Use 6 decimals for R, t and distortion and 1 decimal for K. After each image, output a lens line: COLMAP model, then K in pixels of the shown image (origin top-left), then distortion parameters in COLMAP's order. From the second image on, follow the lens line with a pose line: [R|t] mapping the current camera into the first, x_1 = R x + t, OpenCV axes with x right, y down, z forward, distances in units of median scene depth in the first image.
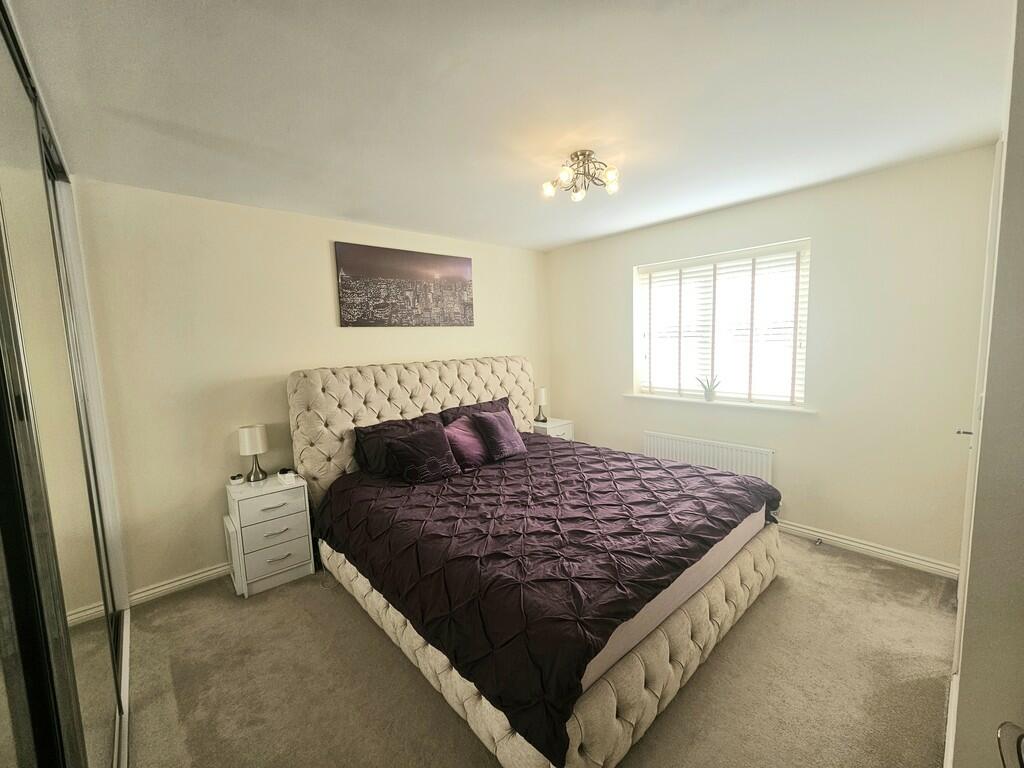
lens RADIAL K [[420.6, 0, 506.6], [0, 420.6, 381.8], [0, 0, 1]] dist [-0.001177, -0.000119]
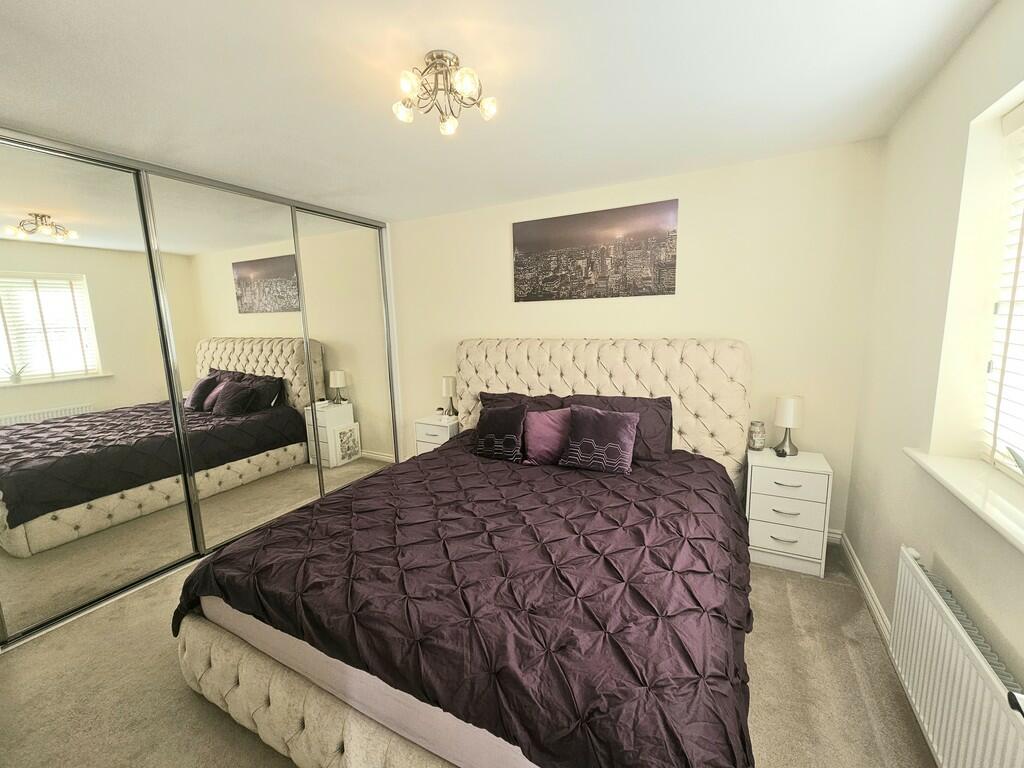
lens RADIAL K [[420.6, 0, 506.6], [0, 420.6, 381.8], [0, 0, 1]] dist [-0.001177, -0.000119]
pose [[0.344675, 0.164214, -0.924247, 0.589691], [-0.078614, 0.986171, 0.145899, -0.075237], [0.935425, 0.022371, 0.352818, 0.536858]]
